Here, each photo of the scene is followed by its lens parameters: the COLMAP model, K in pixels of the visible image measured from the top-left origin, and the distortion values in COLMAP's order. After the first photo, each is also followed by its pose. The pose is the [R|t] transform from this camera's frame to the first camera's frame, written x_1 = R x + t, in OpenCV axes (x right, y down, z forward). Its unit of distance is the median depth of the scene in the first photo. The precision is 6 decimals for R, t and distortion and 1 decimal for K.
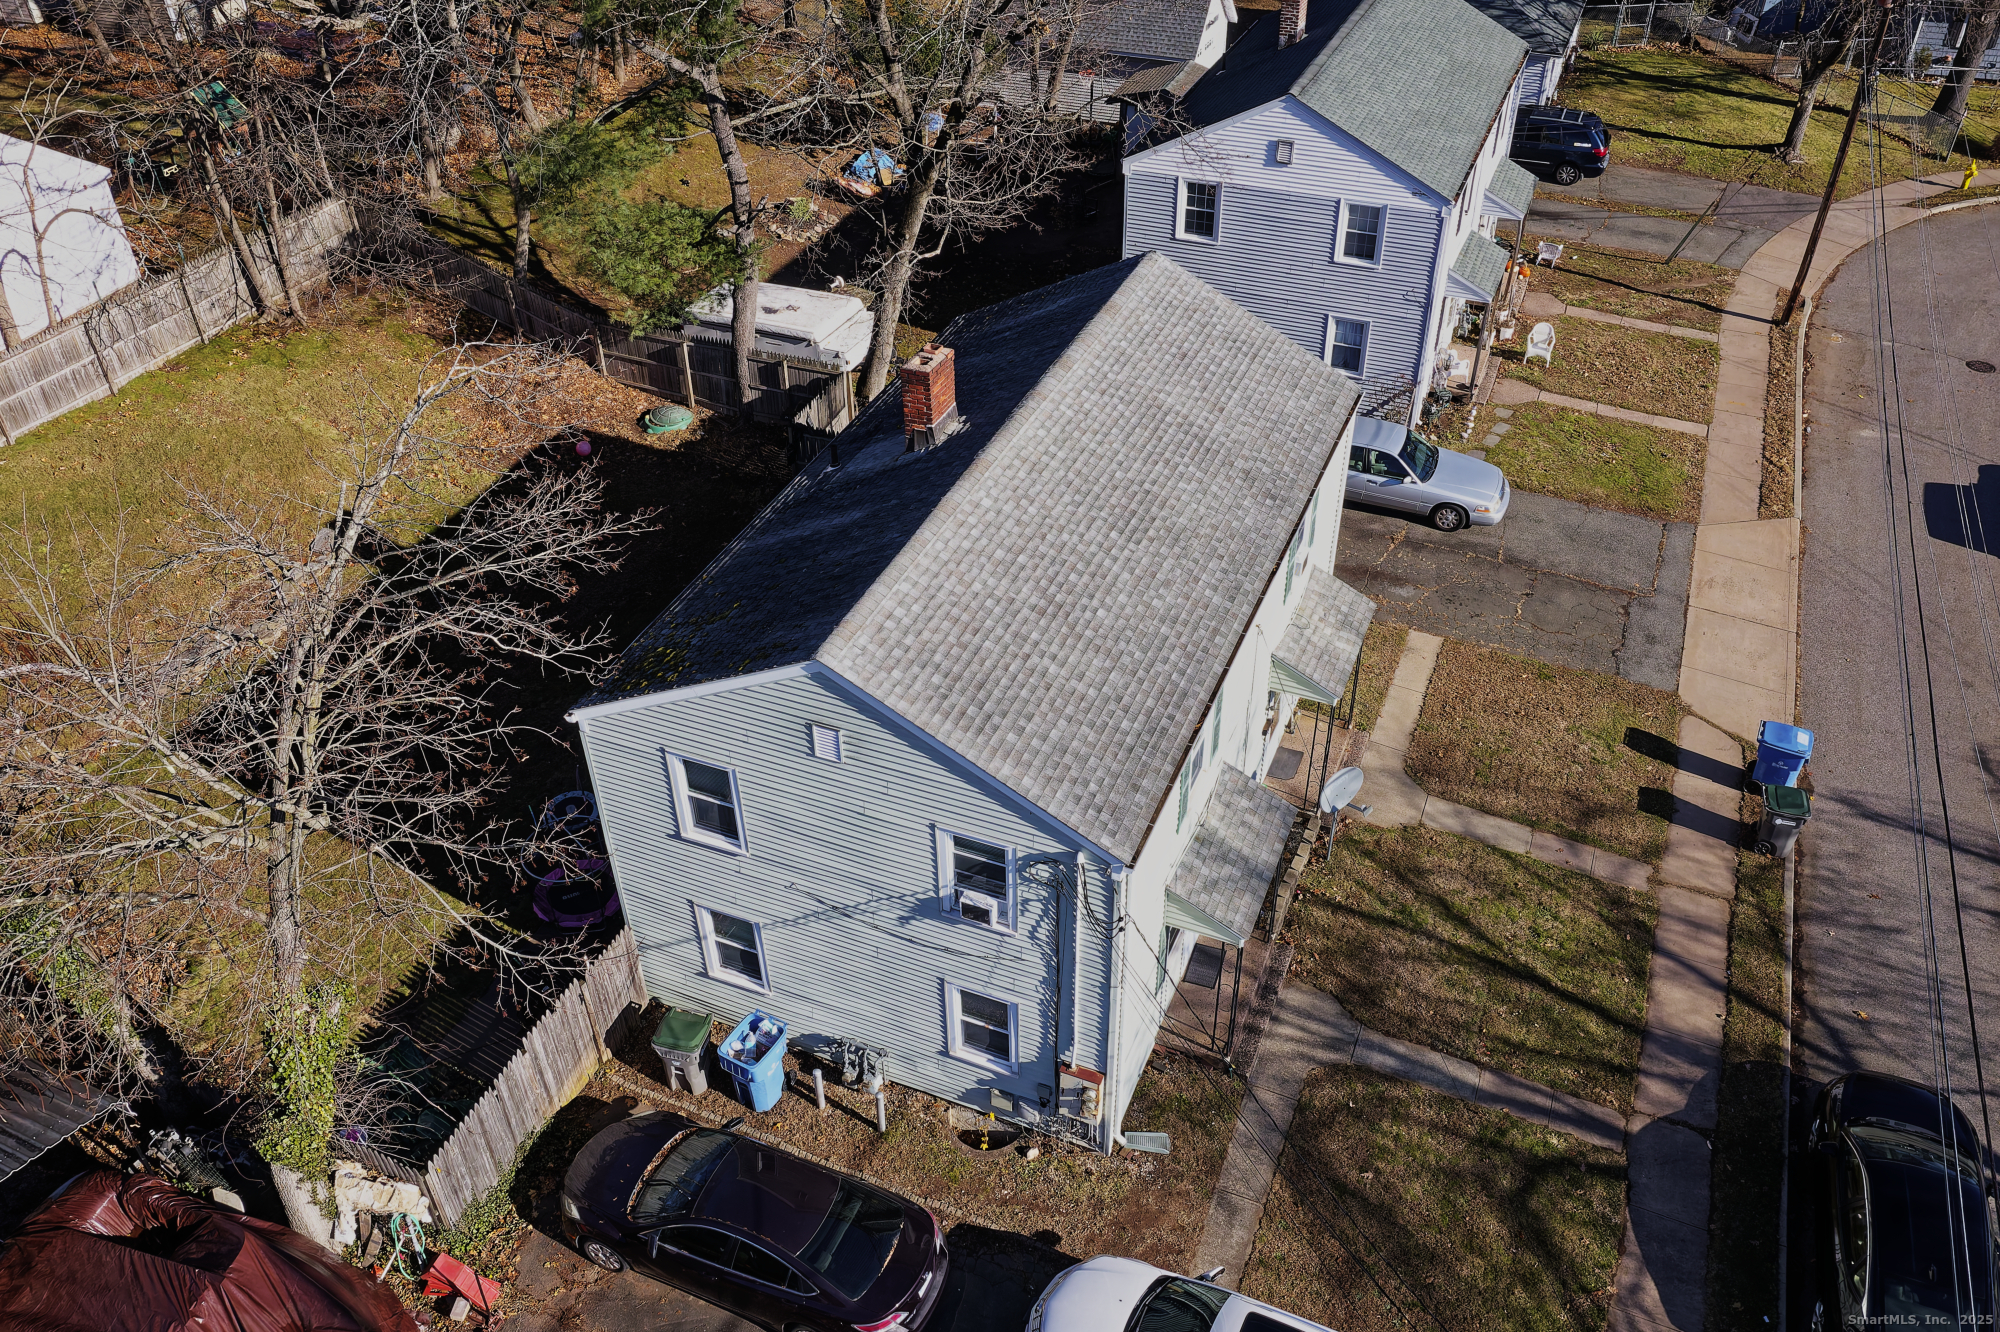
lens RADIAL K [[1560.6, 0, 1003.1], [0, 1560.6, 643.7], [0, 0, 1]] dist [-0.016780, -0.001601]
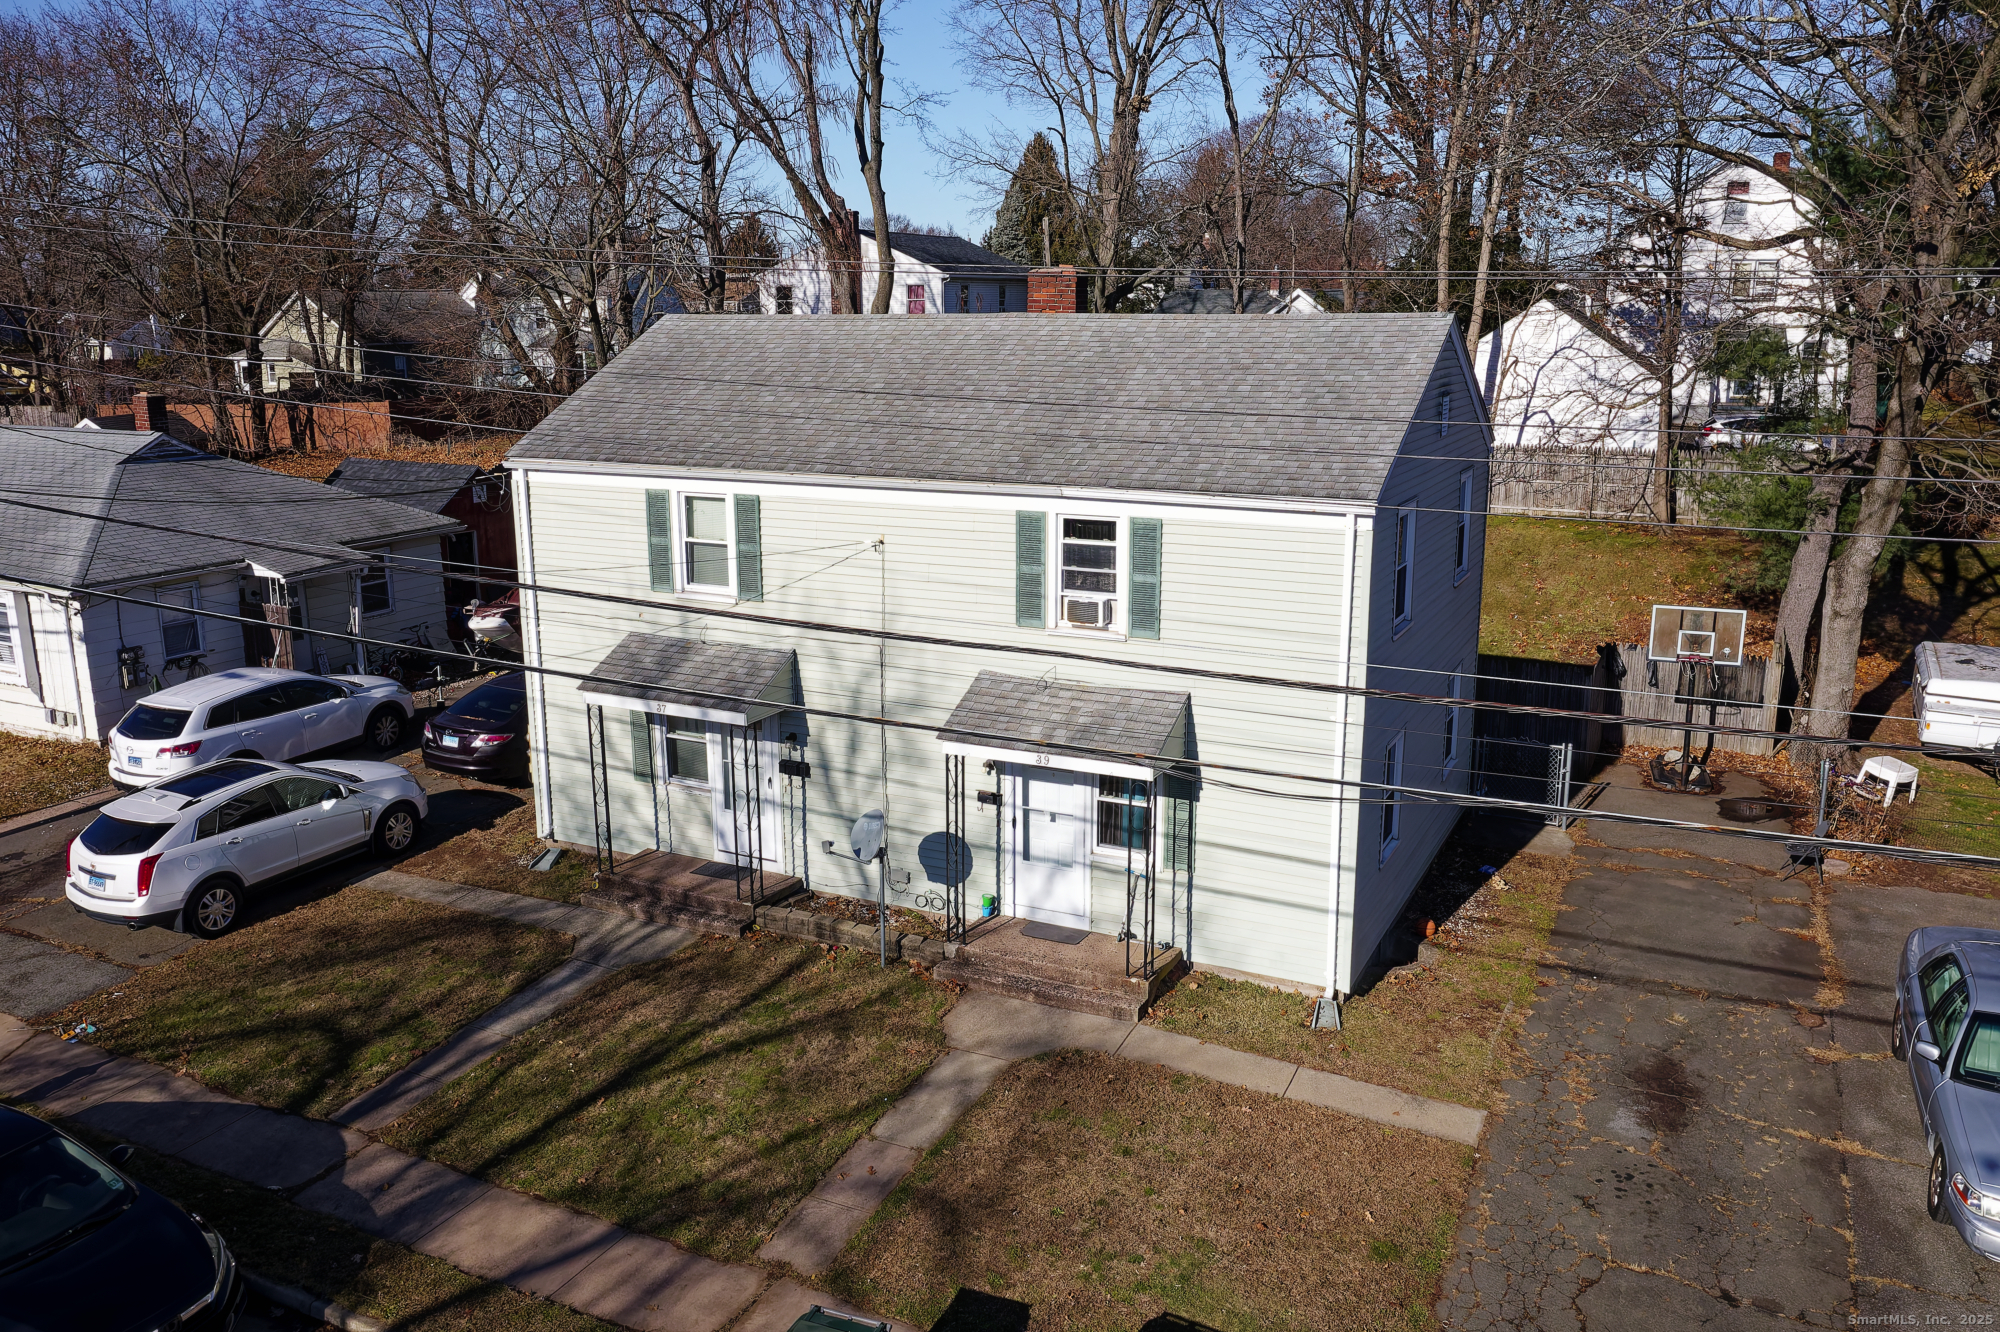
lens RADIAL K [[1574.3, 0, 1000.0], [0, 1574.3, 666.0], [0, 0, 1]] dist [-0.017790, -0.001339]
pose [[-0.071880, 0.240513, -0.967981, 0.859648], [-0.603896, 0.761894, 0.234150, -0.171172], [0.793815, 0.601391, 0.090480, 0.867553]]
